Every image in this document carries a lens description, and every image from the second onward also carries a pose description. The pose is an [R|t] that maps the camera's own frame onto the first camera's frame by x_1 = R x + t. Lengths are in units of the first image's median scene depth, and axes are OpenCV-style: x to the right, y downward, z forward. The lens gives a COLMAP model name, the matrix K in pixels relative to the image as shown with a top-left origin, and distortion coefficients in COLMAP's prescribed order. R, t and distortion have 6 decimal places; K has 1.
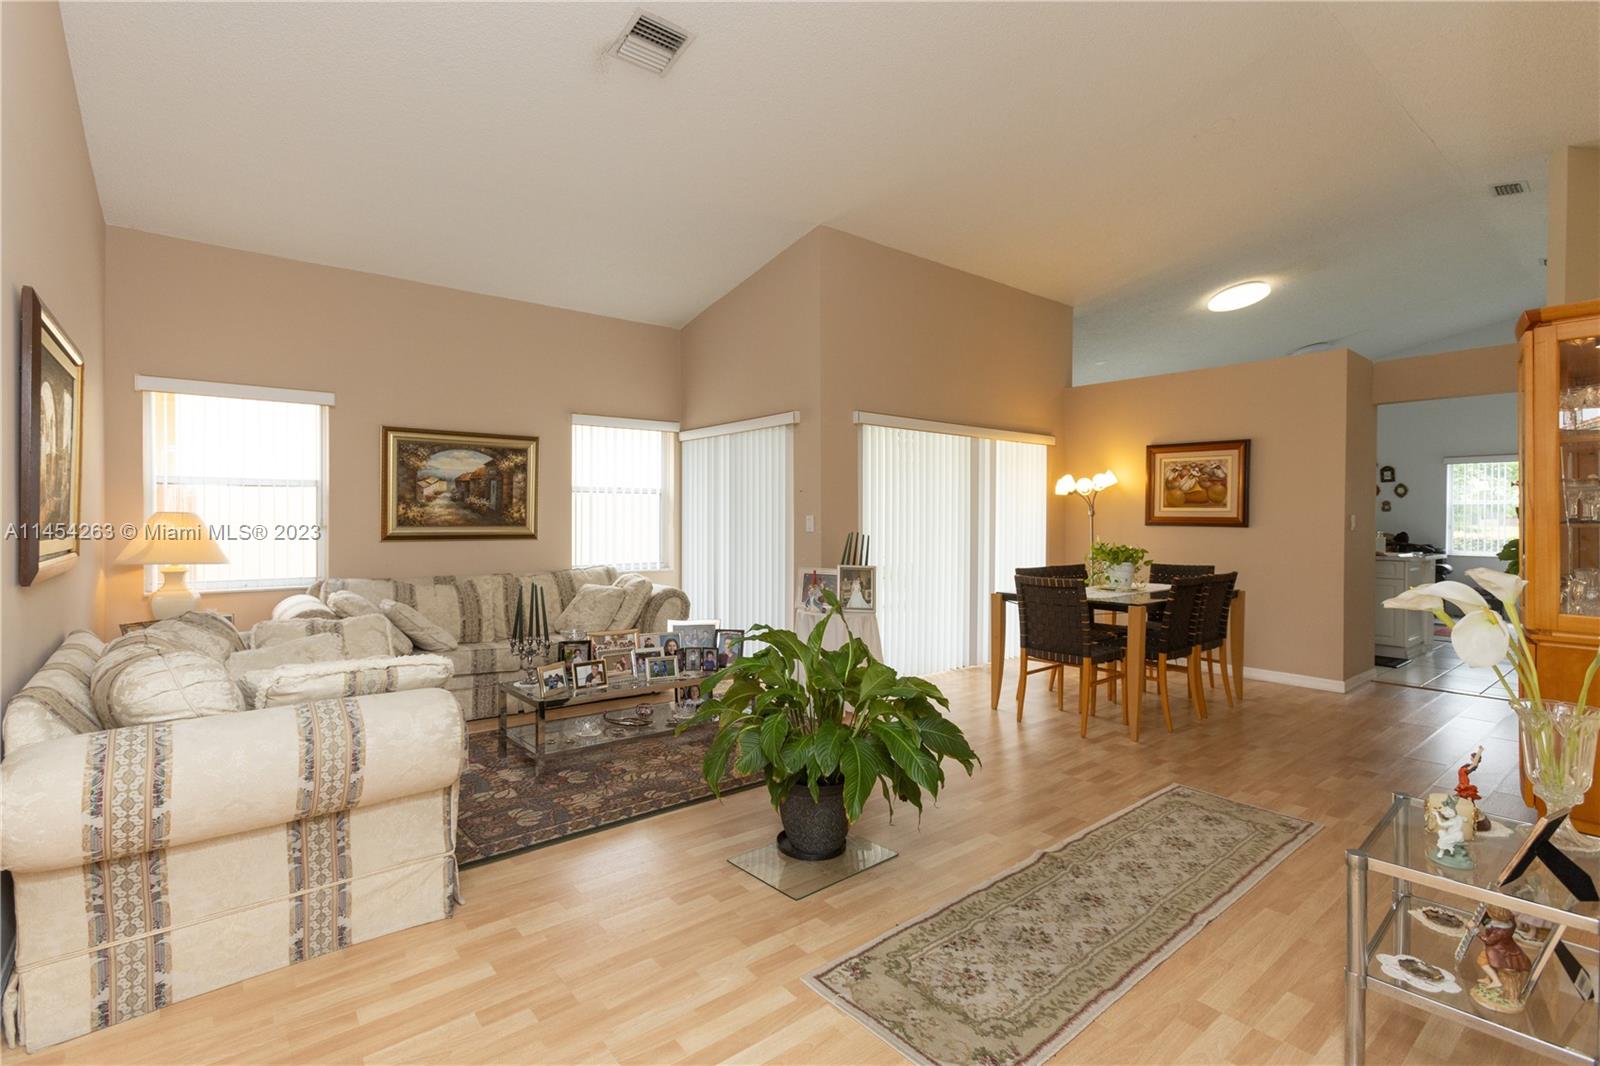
lens RADIAL K [[789.6, 0, 725.2], [0, 789.6, 527.5], [0, 0, 1]] dist [0.000512, 0.000437]
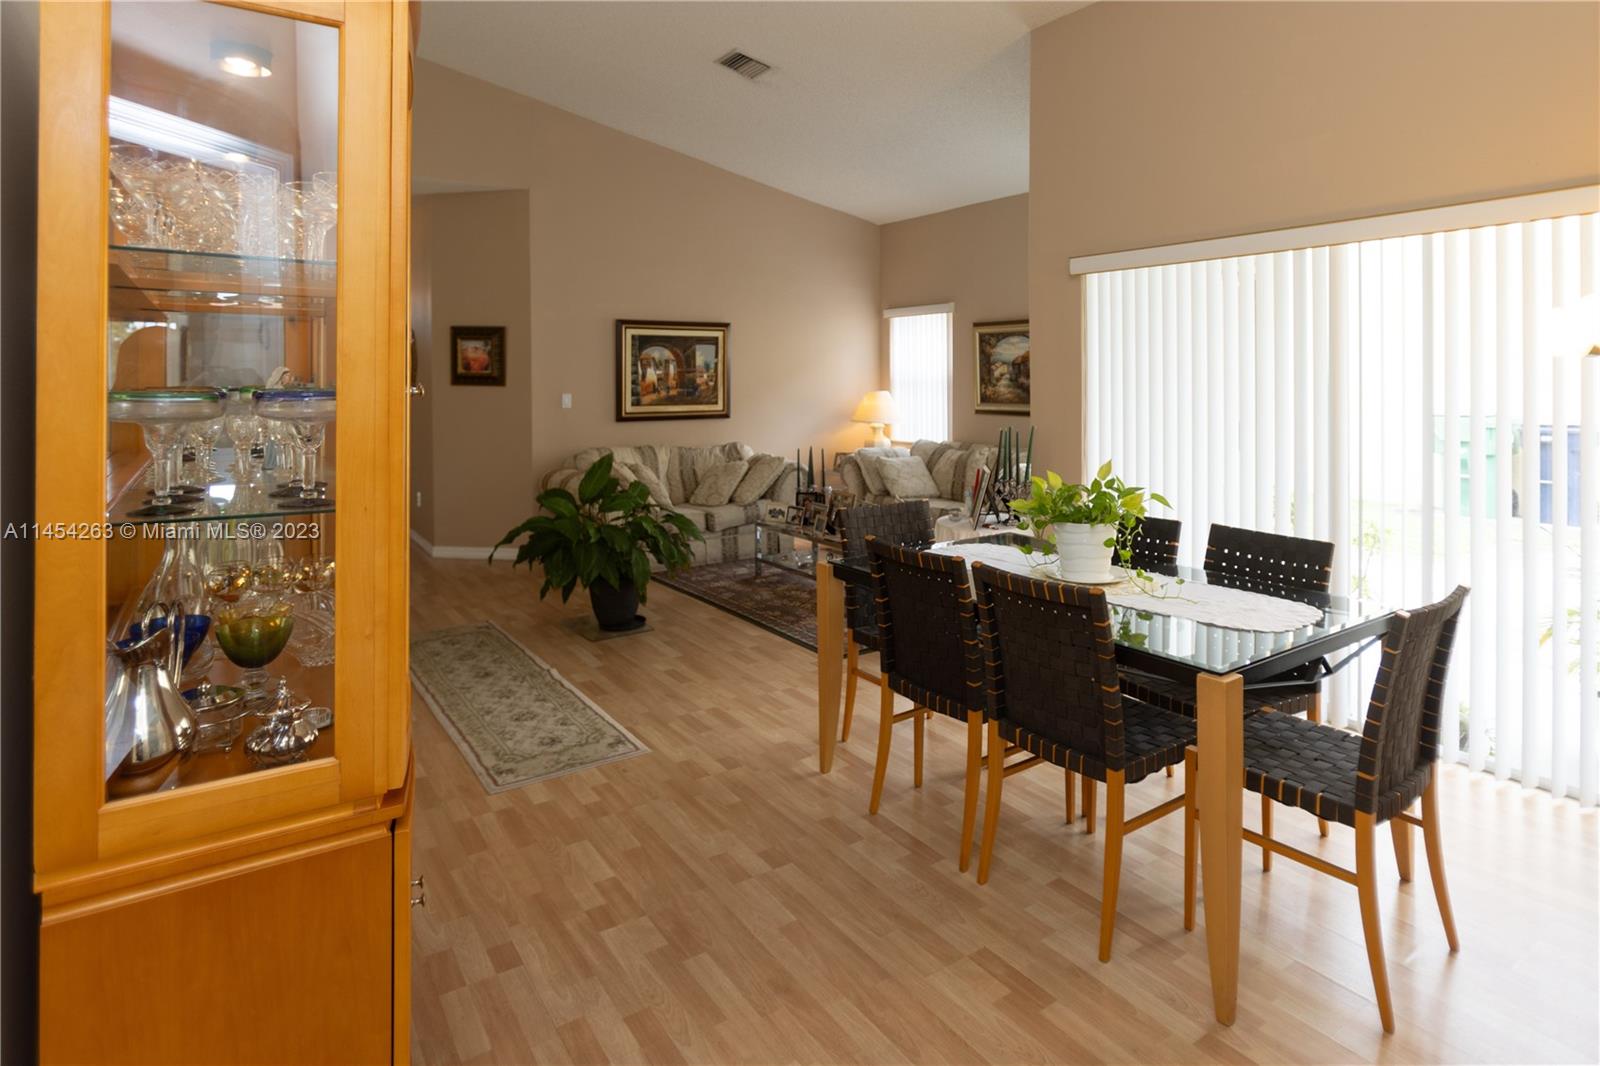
lens RADIAL K [[881.0, 0, 803.3], [0, 881.0, 374.1], [0, 0, 1]] dist [-0.001593, 0.000086]
pose [[-0.083888, -0.005122, -0.996462, 0.997236], [-0.004612, 0.999978, -0.004752, -0.038481], [0.996465, 0.004197, -0.083910, 0.843872]]
